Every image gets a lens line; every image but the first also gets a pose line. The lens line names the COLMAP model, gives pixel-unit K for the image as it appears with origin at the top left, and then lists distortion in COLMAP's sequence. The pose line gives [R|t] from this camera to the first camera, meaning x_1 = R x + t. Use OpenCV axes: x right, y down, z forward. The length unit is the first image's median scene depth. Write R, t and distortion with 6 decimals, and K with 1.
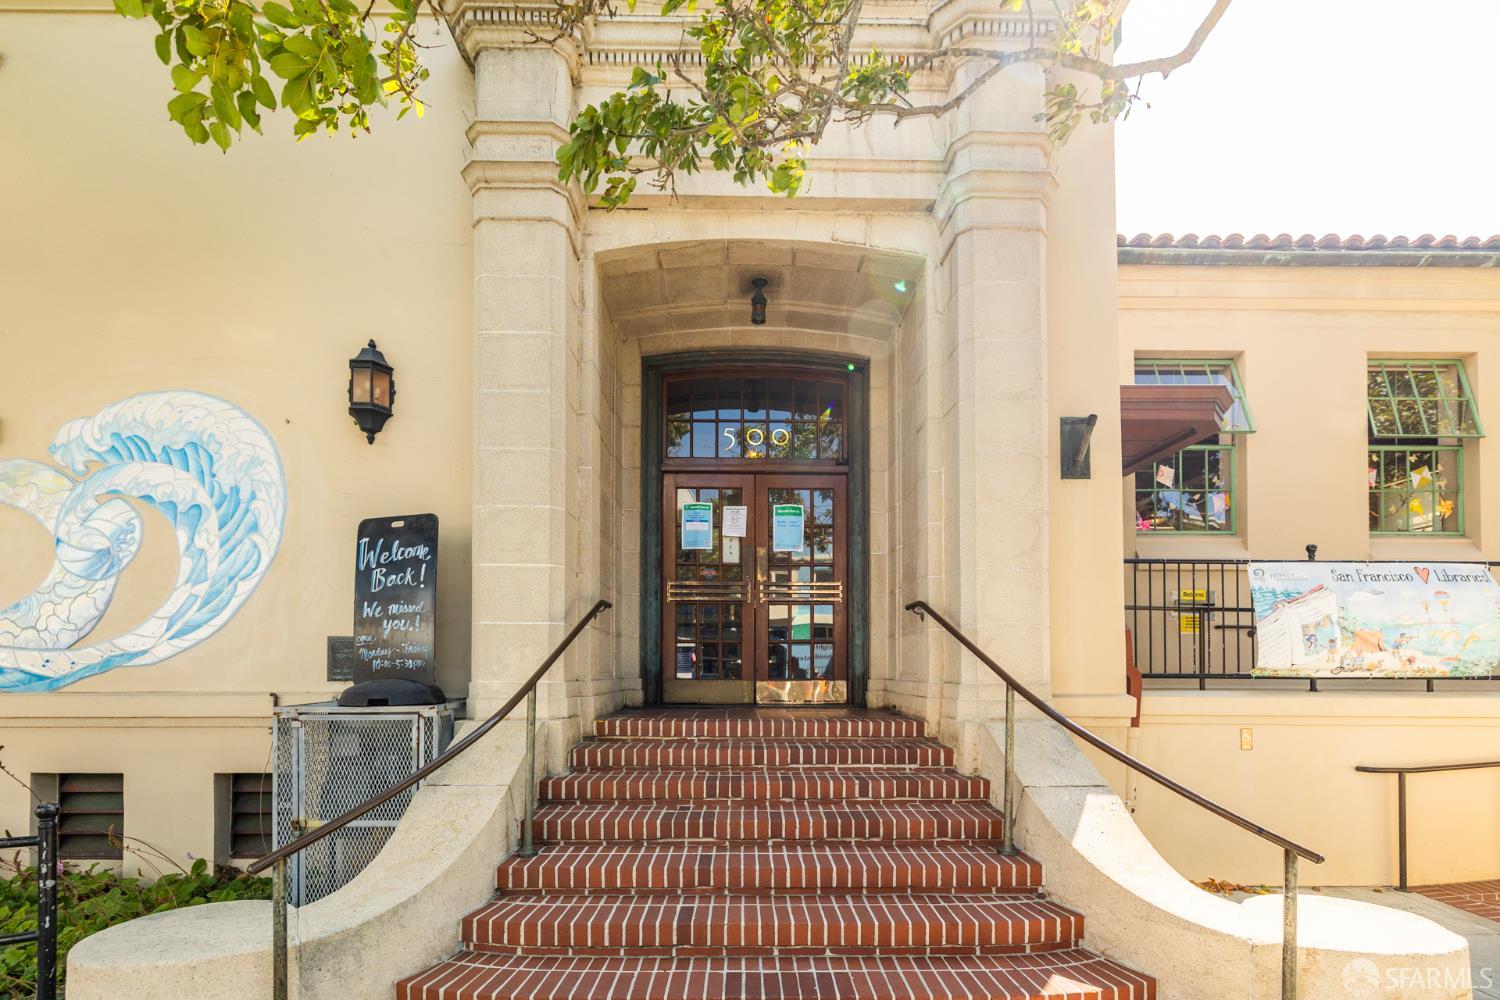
lens RADIAL K [[657.5, 0, 750.2], [0, 657.5, 535.3], [0, 0, 1]] dist [-0.000246, 0.000025]
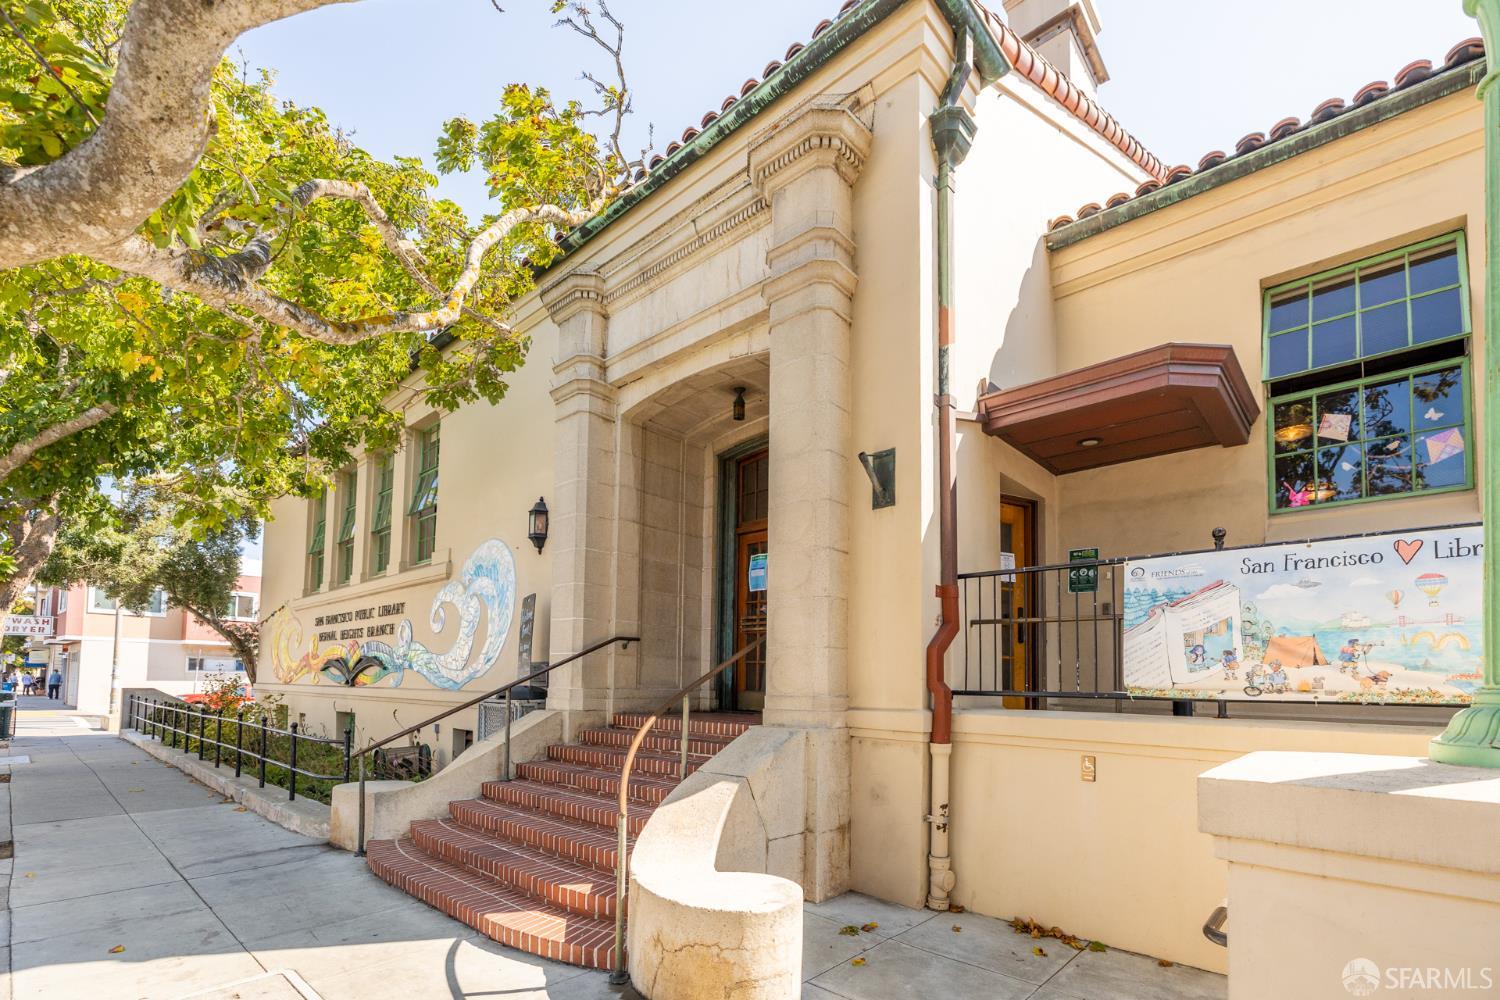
lens RADIAL K [[651.2, 0, 771.8], [0, 651.2, 503.8], [0, 0, 1]] dist [0.003430, 0.000415]
pose [[0.748058, -0.169327, -0.641668, 1.018900], [0.116075, 0.985380, -0.124708, 0.020438], [0.653403, 0.018807, 0.756776, 0.055662]]
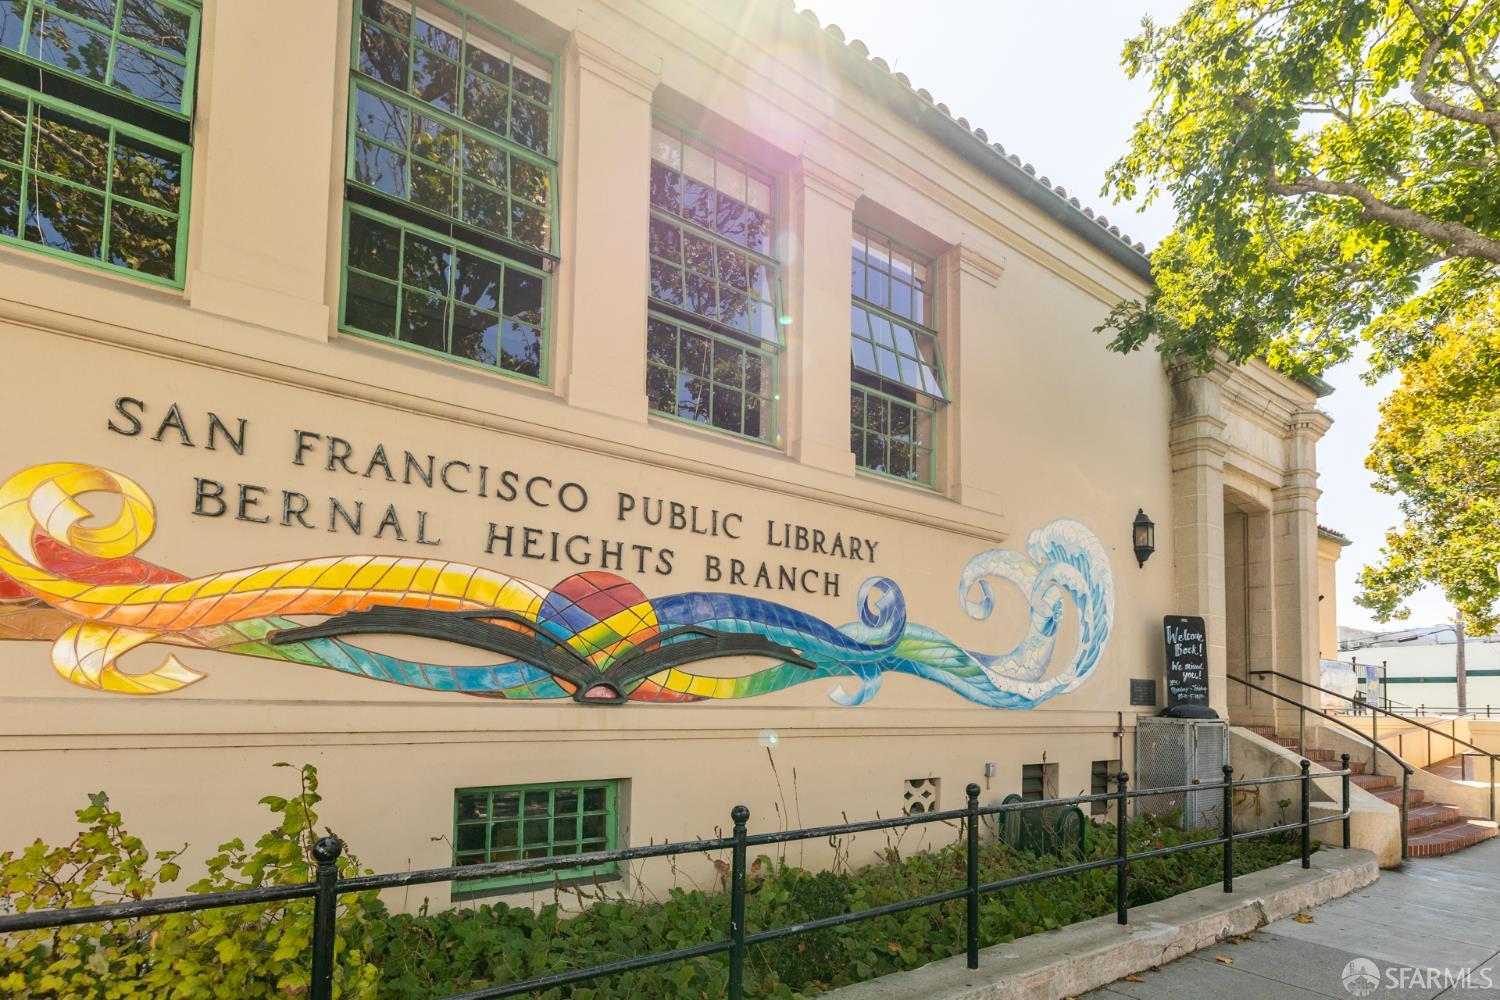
lens RADIAL K [[651.2, 0, 771.8], [0, 651.2, 503.8], [0, 0, 1]] dist [0.003430, 0.000415]
pose [[0.832595, 0.166755, 0.528184, -2.245438], [-0.138677, 0.985991, -0.092688, -0.008133], [-0.536240, 0.003925, 0.844056, 0.046326]]
